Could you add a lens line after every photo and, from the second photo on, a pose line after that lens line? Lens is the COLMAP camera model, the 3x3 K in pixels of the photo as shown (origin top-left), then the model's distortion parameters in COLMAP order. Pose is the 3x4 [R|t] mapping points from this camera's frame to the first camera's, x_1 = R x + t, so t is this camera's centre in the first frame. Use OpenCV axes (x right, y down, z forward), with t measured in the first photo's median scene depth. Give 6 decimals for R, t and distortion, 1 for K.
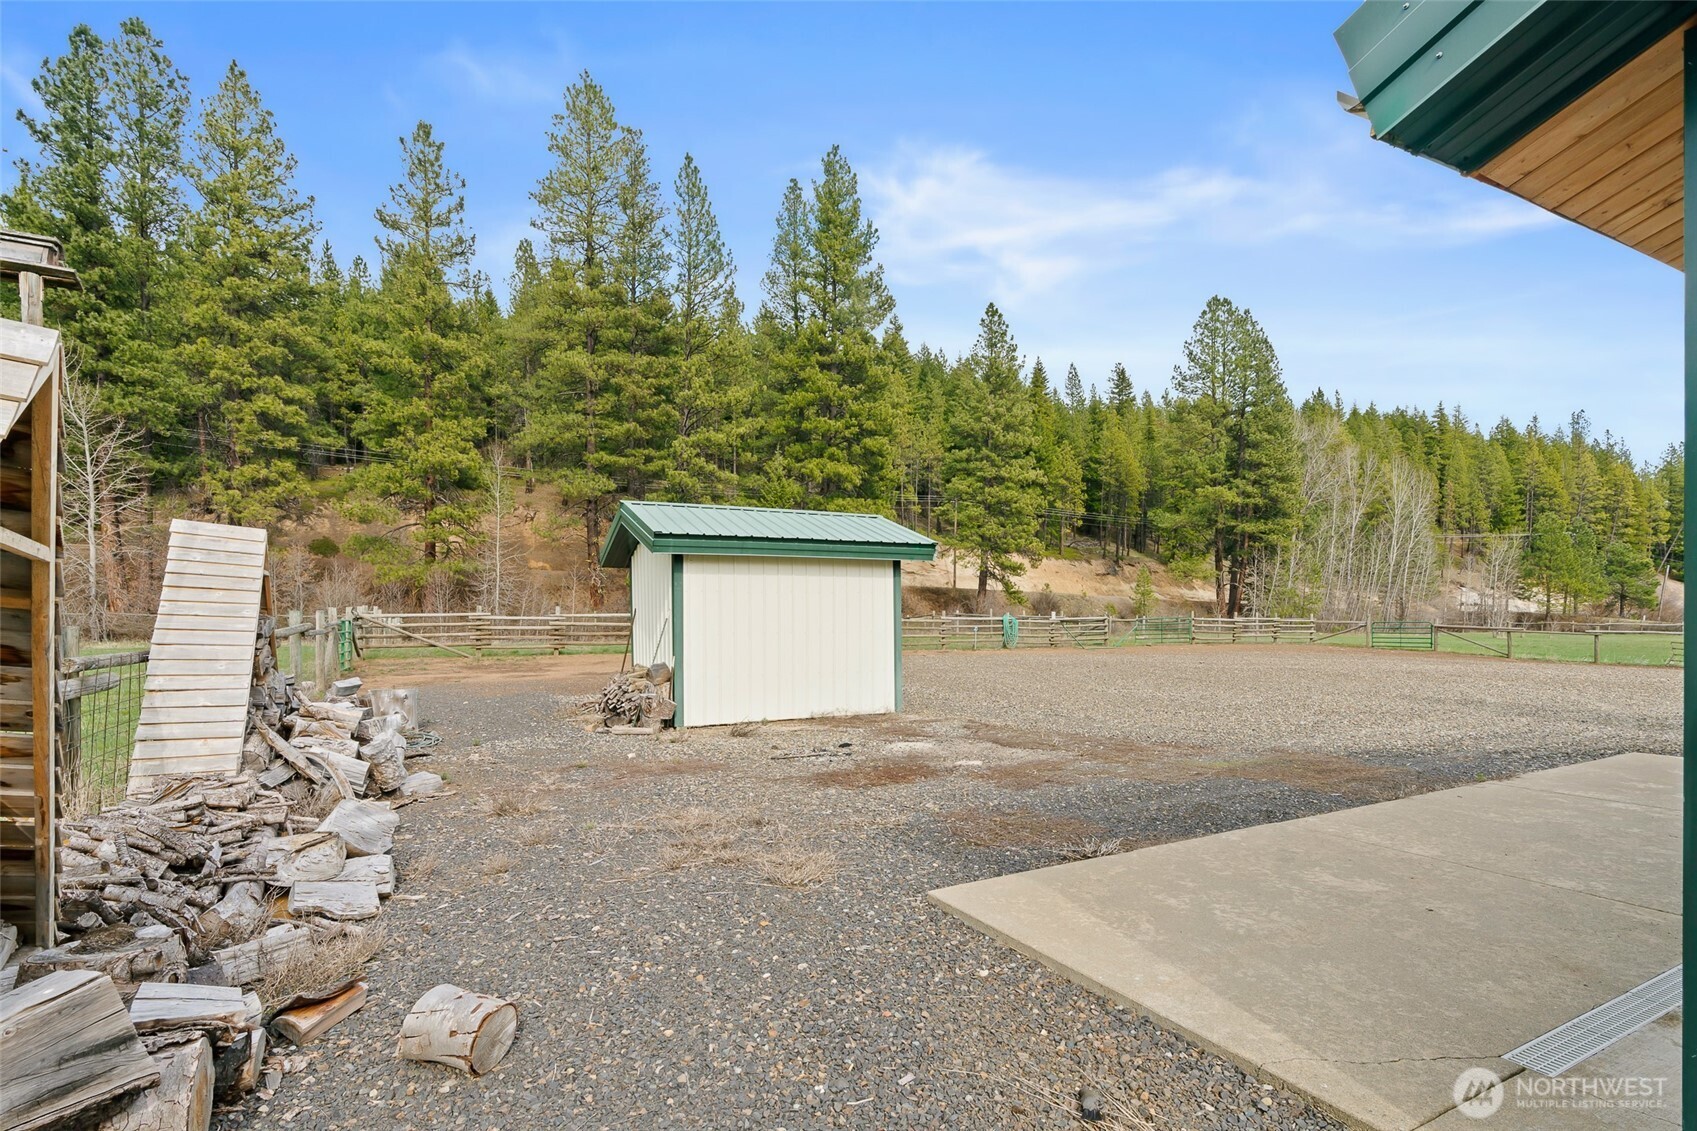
lens RADIAL K [[850.4, 0, 820.7], [0, 850.4, 646.1], [0, 0, 1]] dist [-0.002268, 0.001442]
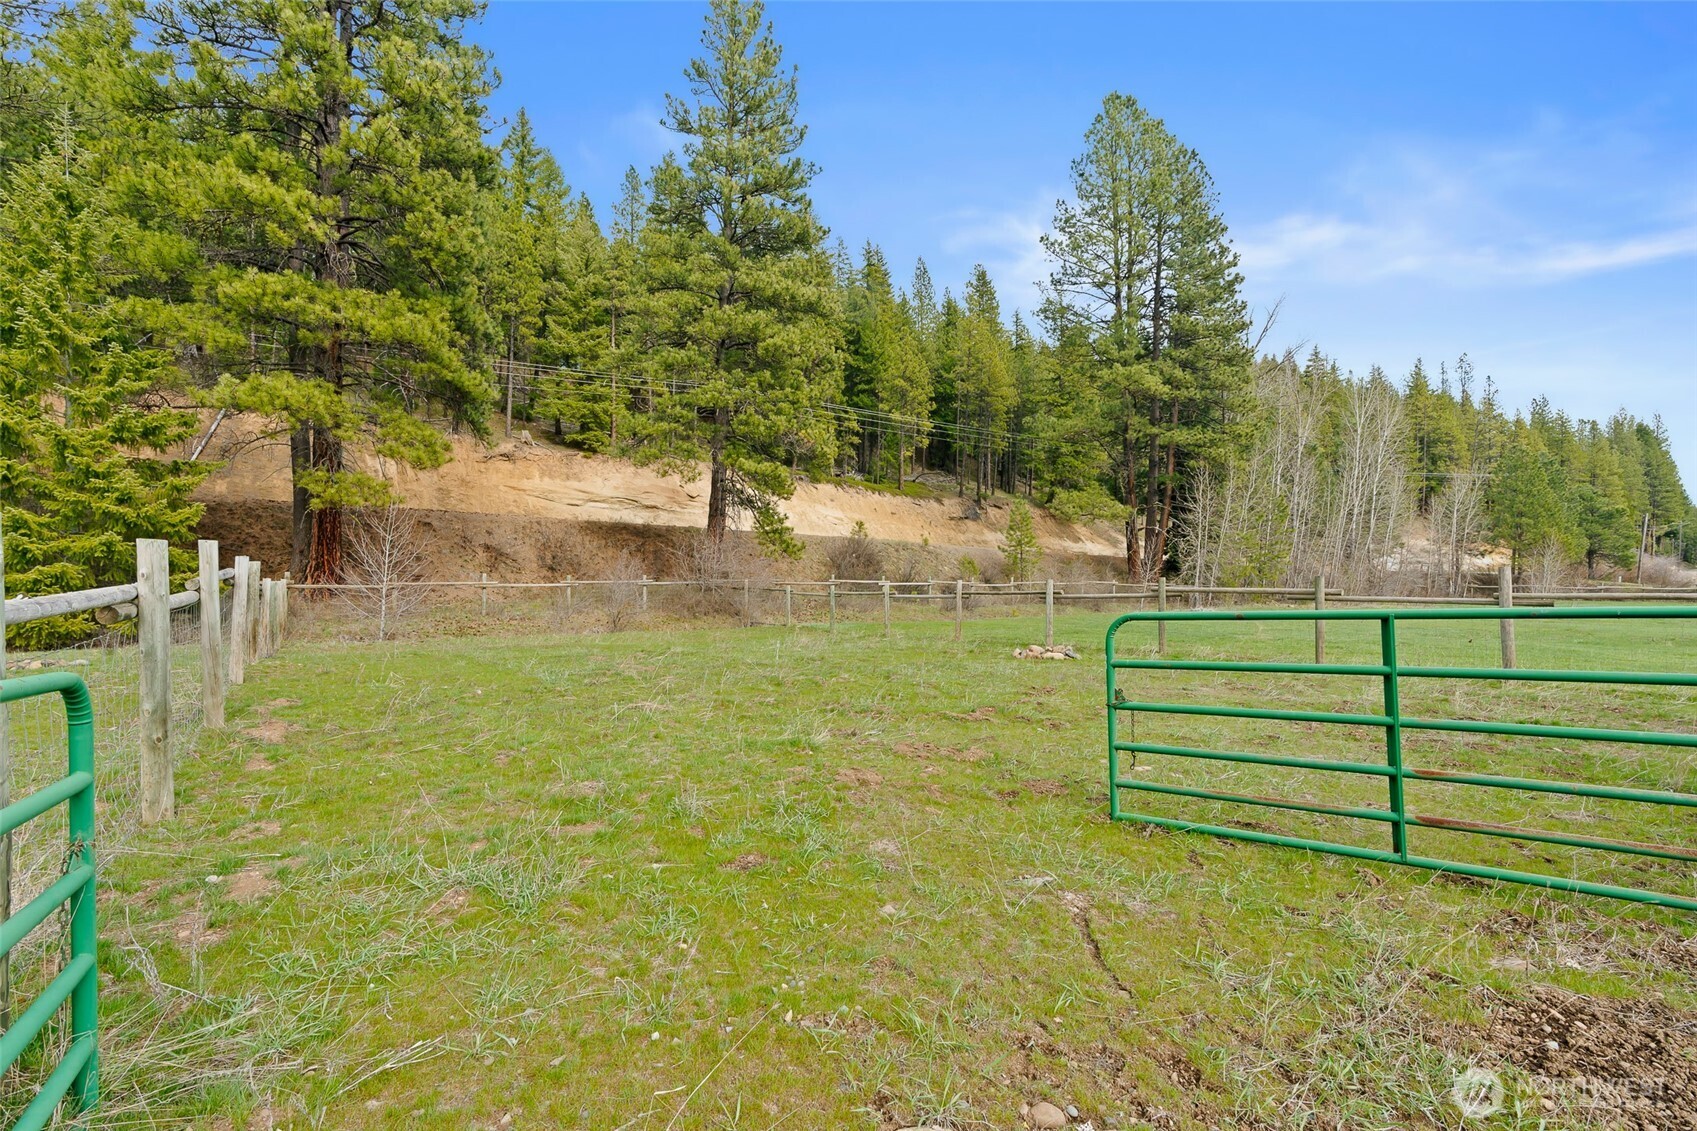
lens RADIAL K [[754.3, 0, 848.5], [0, 754.3, 565.5], [0, 0, 1]] dist [0.001538, 0.000329]
pose [[0.987159, 0.001344, 0.159736, 0.254435], [0.006764, 0.998716, -0.050205, -0.027521], [-0.159599, 0.050641, 0.985882, 0.721503]]
